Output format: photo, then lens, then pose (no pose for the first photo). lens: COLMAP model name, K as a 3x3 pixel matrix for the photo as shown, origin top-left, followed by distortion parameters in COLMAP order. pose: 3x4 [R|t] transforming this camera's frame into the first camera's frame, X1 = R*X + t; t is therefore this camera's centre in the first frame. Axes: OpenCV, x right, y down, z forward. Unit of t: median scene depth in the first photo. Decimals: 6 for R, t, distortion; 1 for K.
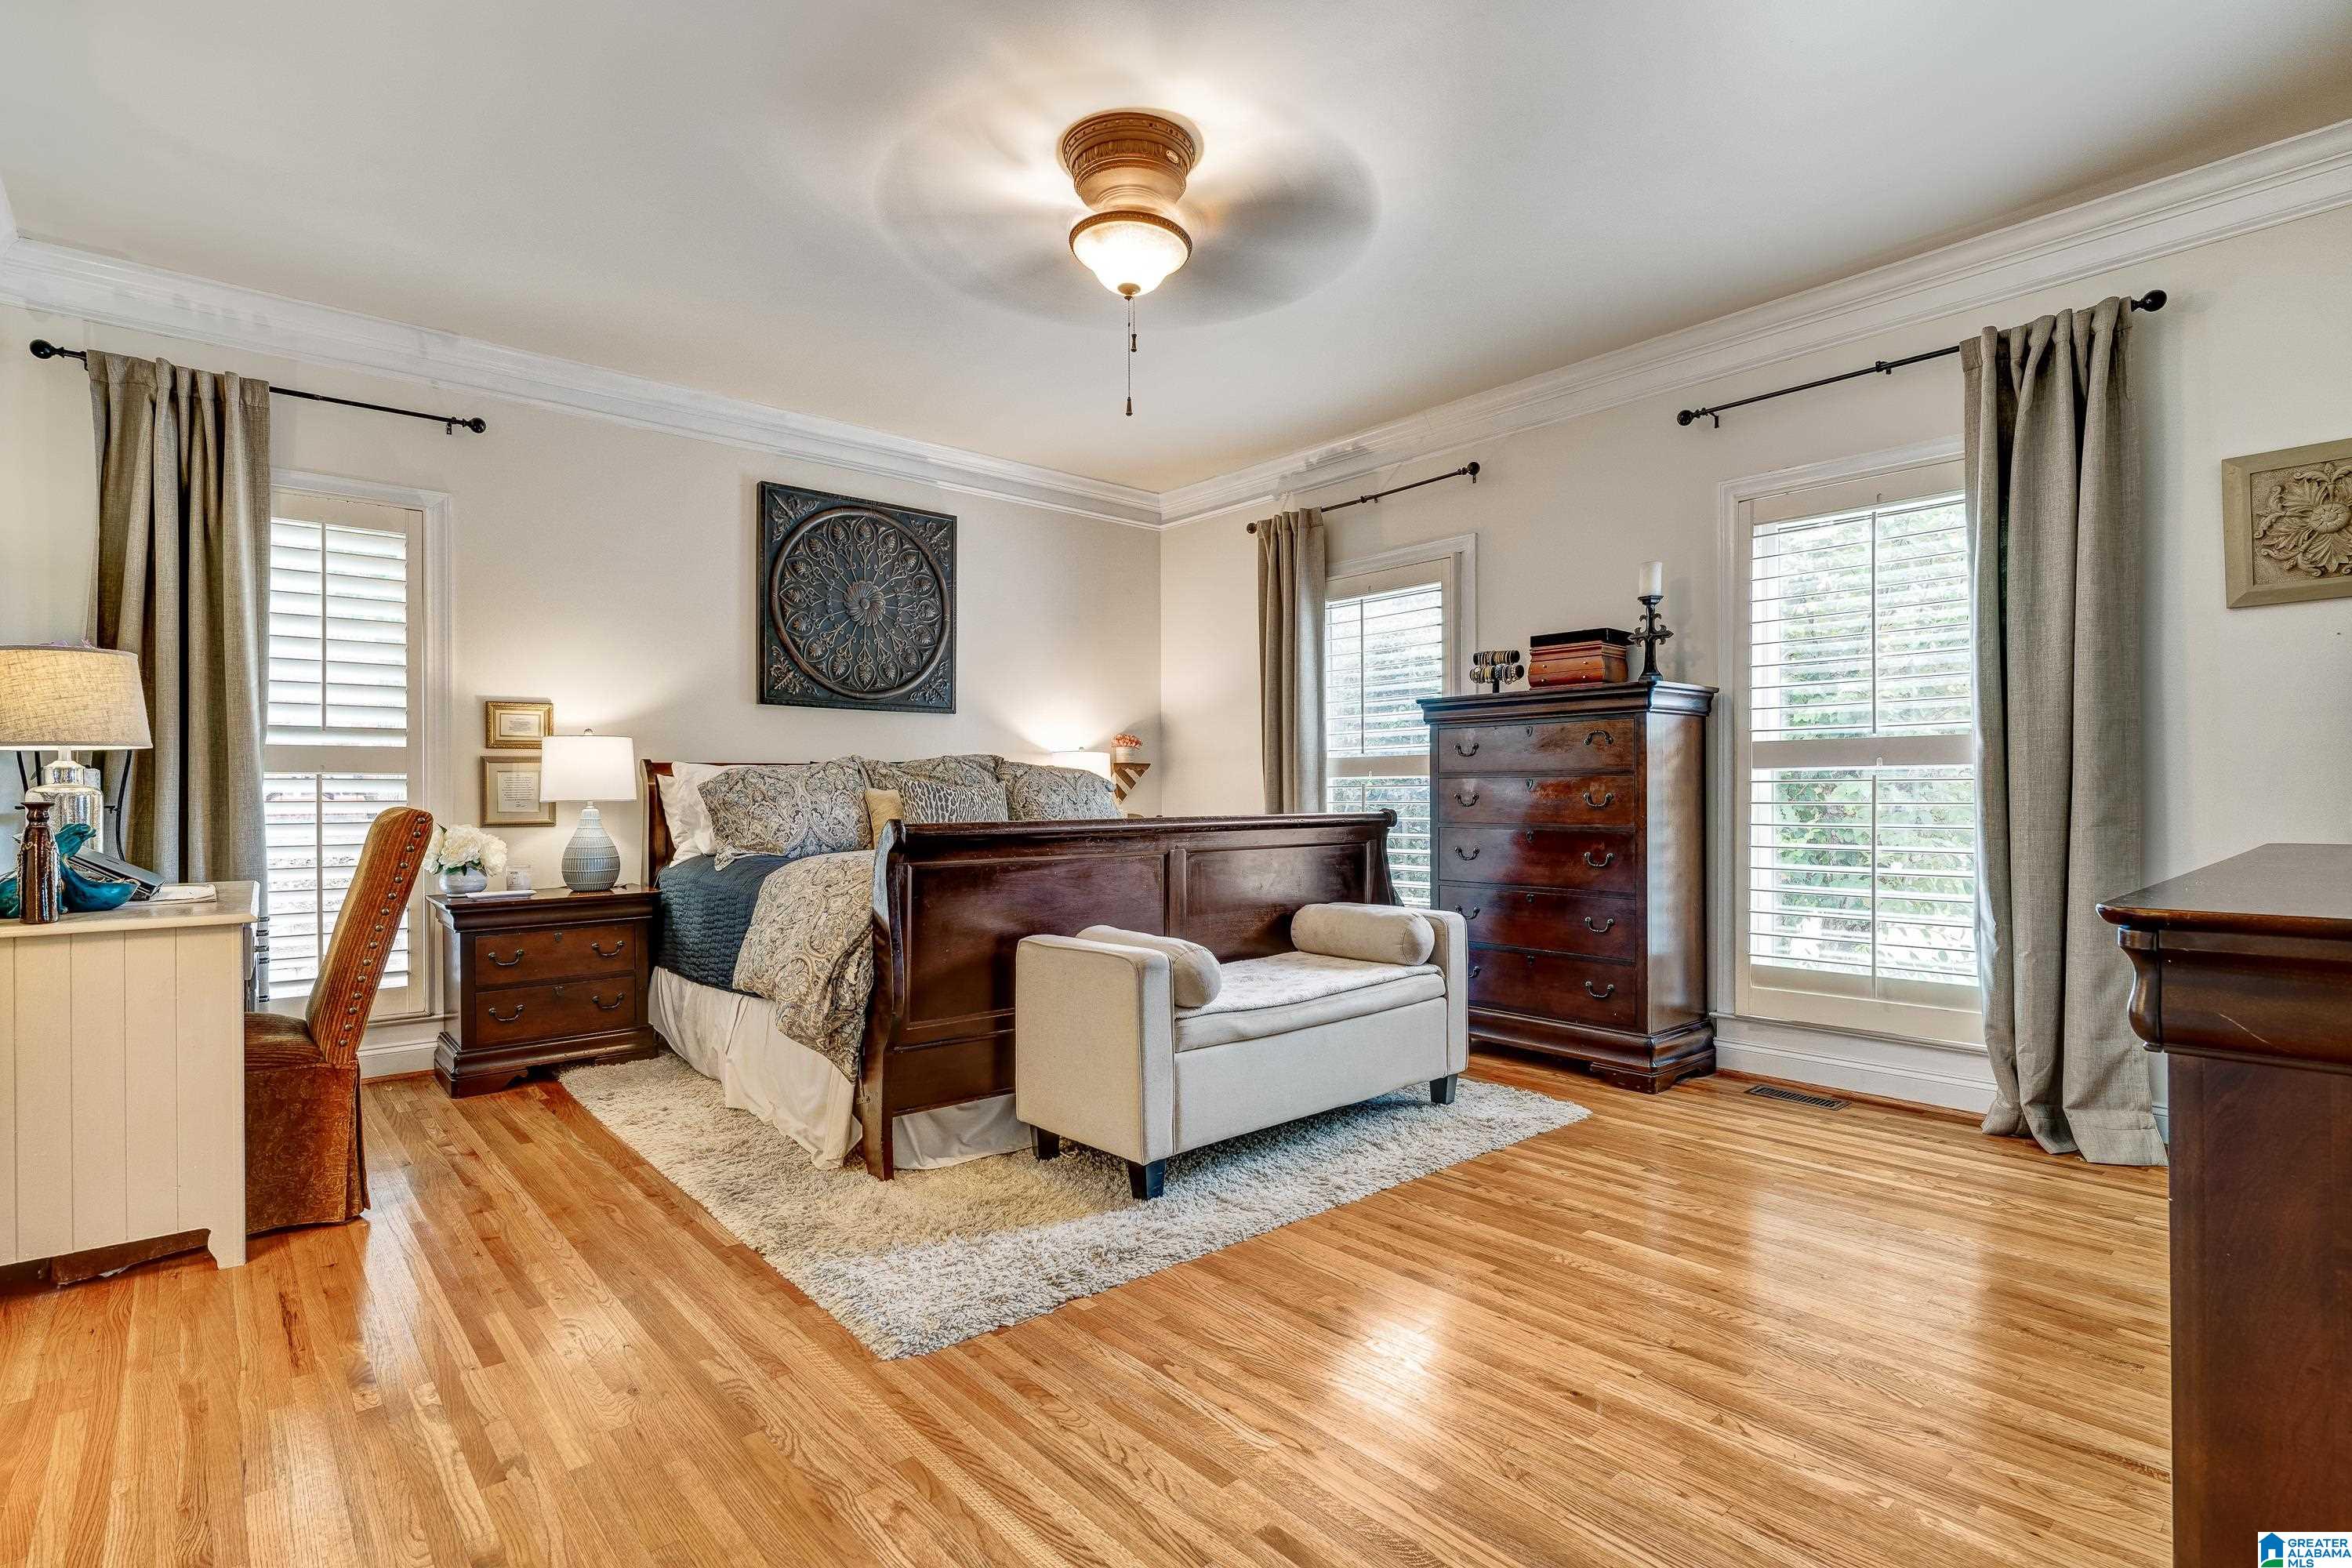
lens RADIAL K [[1139.0, 0, 1179.2], [0, 1139.0, 787.3], [0, 0, 1]] dist [-0.001368, -0.000152]
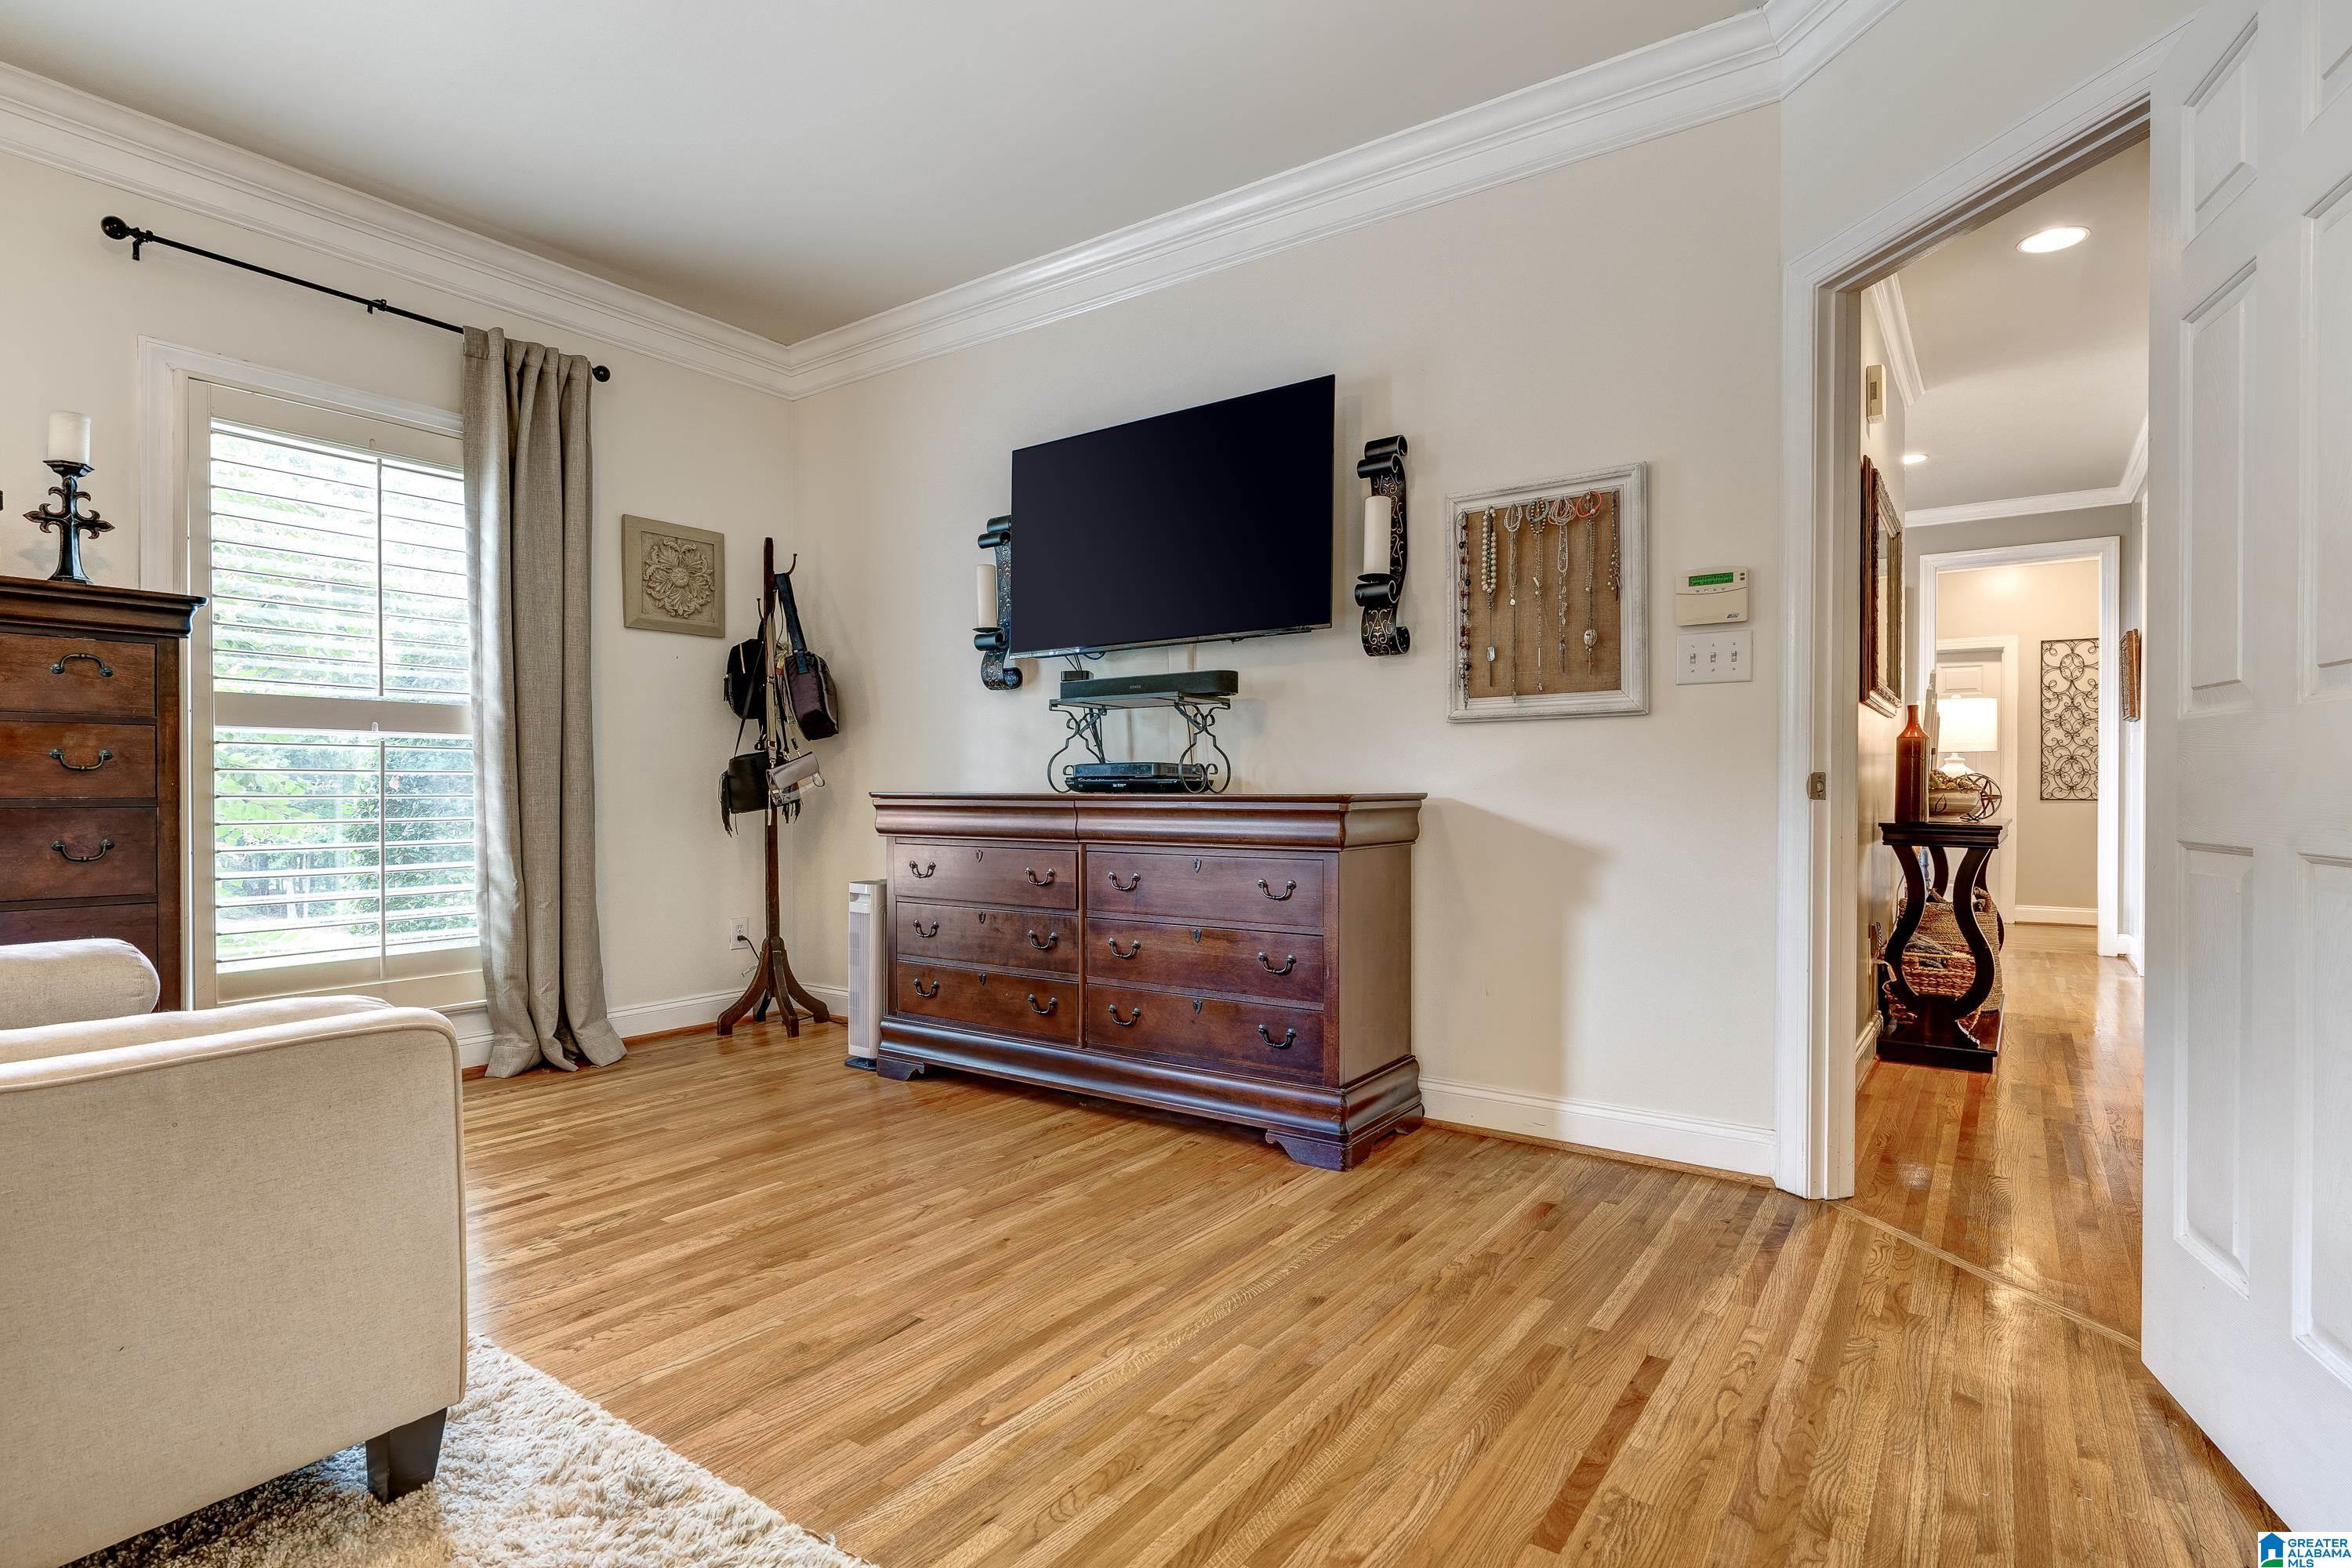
lens RADIAL K [[1194.8, 0, 1175.6], [0, 1194.8, 794.8], [0, 0, 1]] dist [-0.003221, 0.000634]
pose [[-0.242196, 0.002237, 0.970225, -0.539535], [-0.003451, 0.999989, -0.003167, 0.037234], [-0.970221, -0.004115, -0.242185, 0.659451]]
